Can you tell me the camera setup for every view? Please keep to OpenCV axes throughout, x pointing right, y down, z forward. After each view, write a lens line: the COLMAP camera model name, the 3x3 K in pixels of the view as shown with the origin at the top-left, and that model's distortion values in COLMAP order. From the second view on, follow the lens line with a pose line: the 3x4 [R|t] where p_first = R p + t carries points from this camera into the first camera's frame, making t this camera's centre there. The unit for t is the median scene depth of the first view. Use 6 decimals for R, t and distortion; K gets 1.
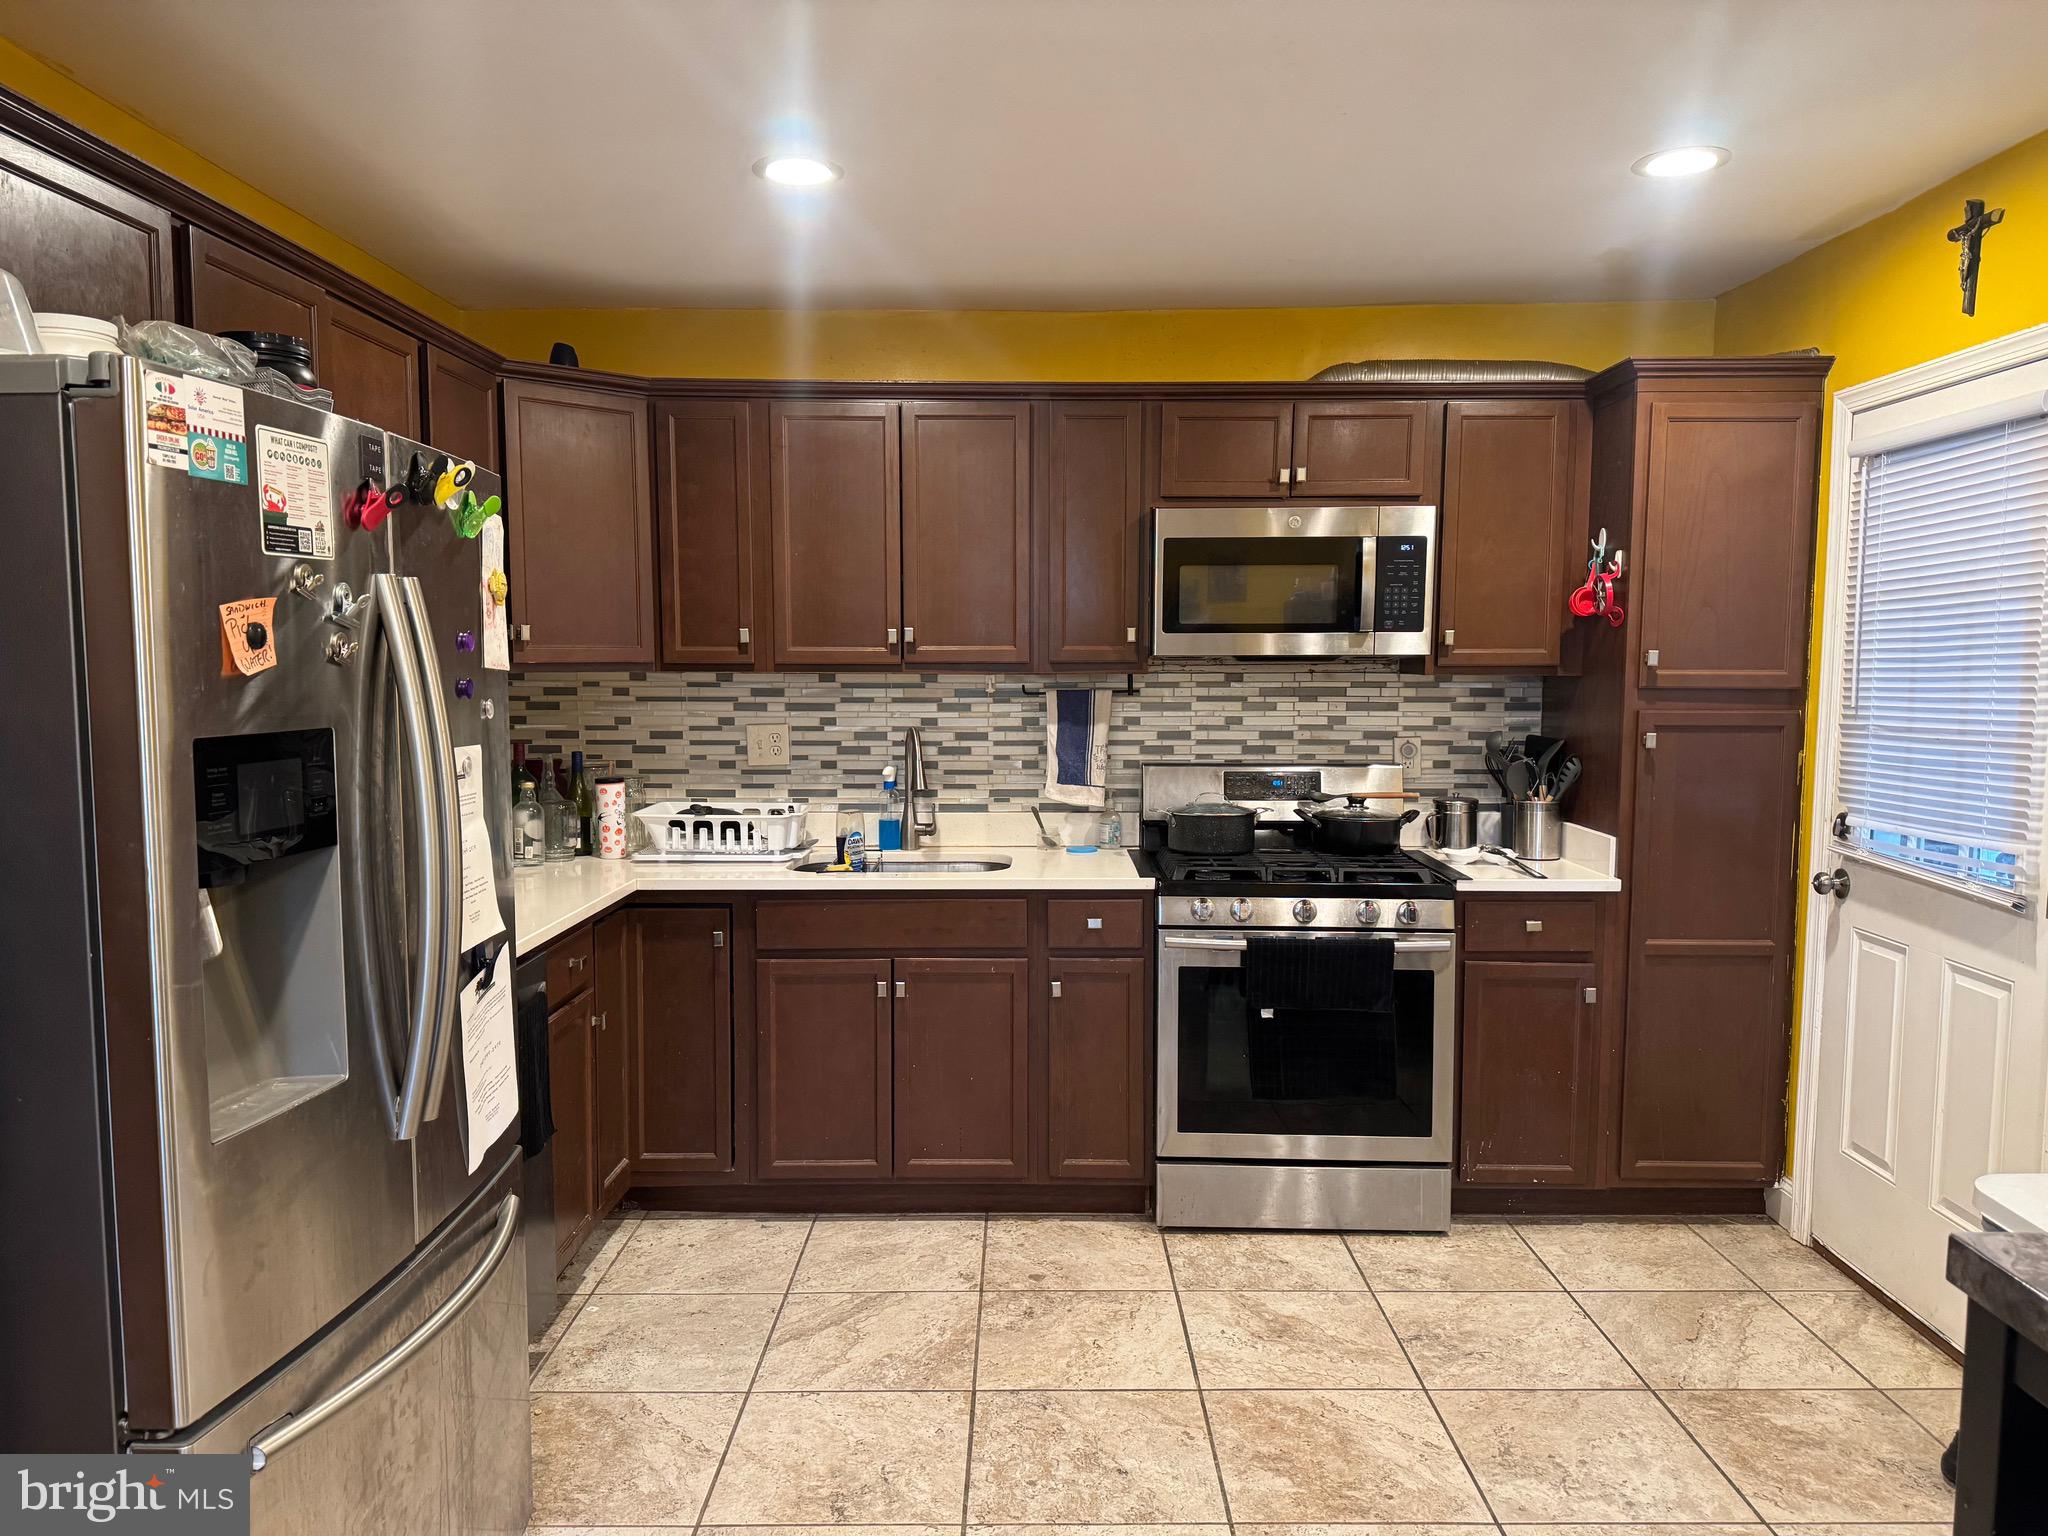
lens RADIAL K [[1438.9, 0, 1020.9], [0, 1438.9, 773.3], [0, 0, 1]] dist [0.133674, -0.166461]
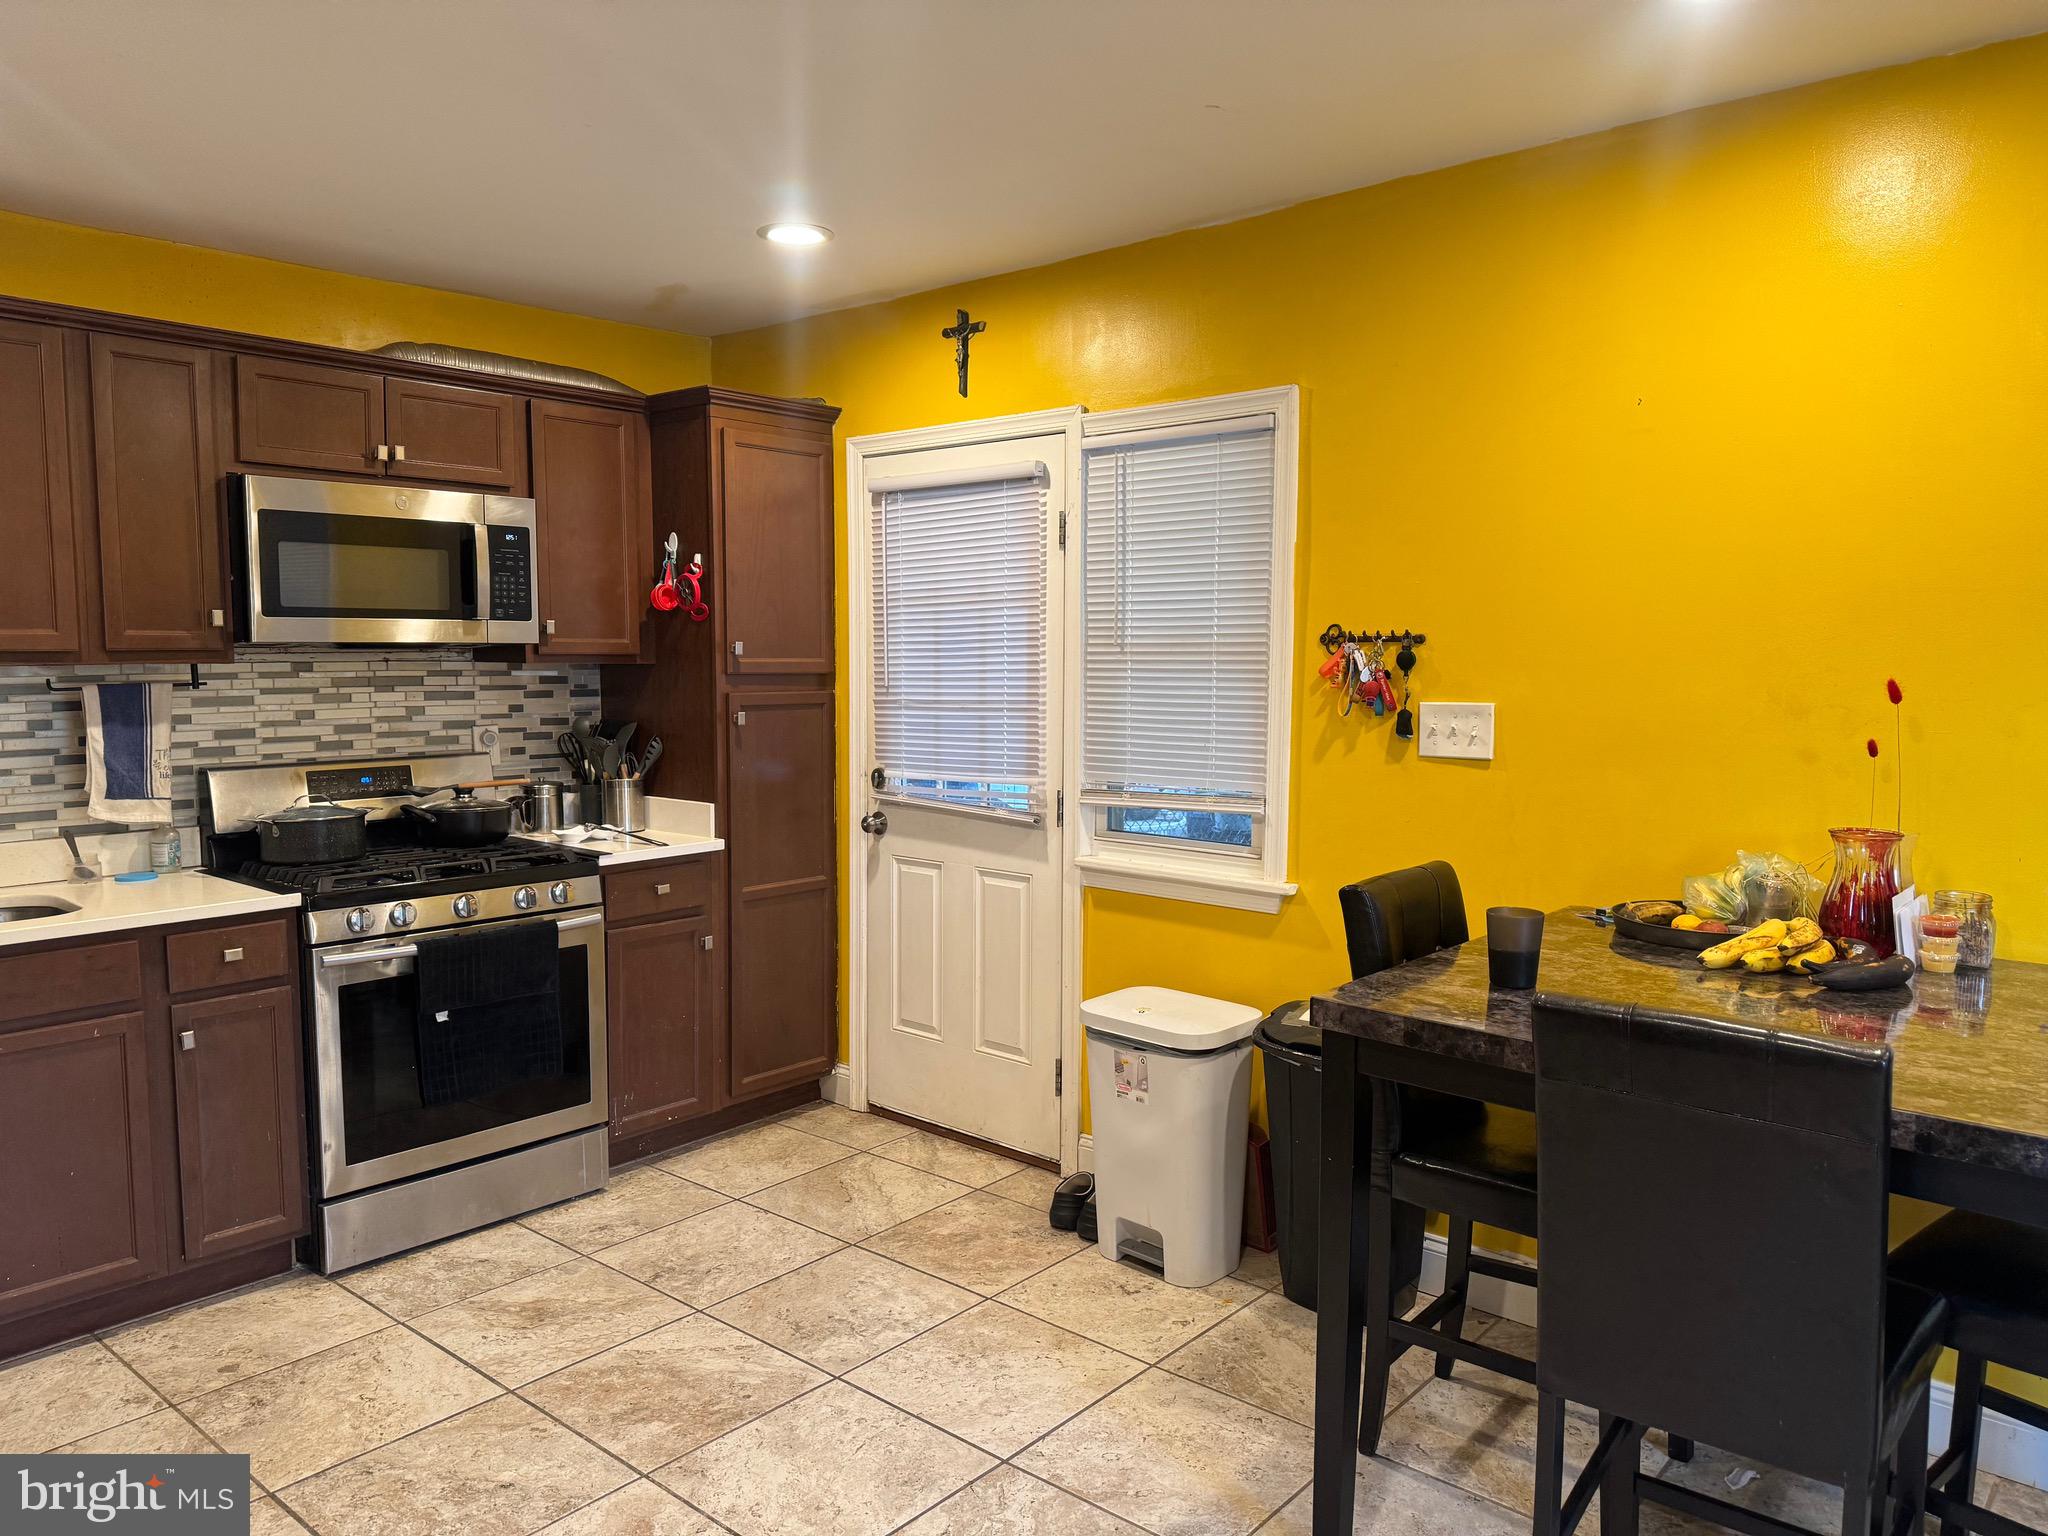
lens RADIAL K [[1451.2, 0, 1024.0], [0, 1451.2, 768.0], [0, 0, 1]] dist [0.049072, -0.063640]
pose [[0.651976, -0.063631, 0.755565, -0.292181], [0.062240, 0.997601, 0.030308, -0.003428], [-0.755681, 0.027266, 0.654372, 0.069992]]
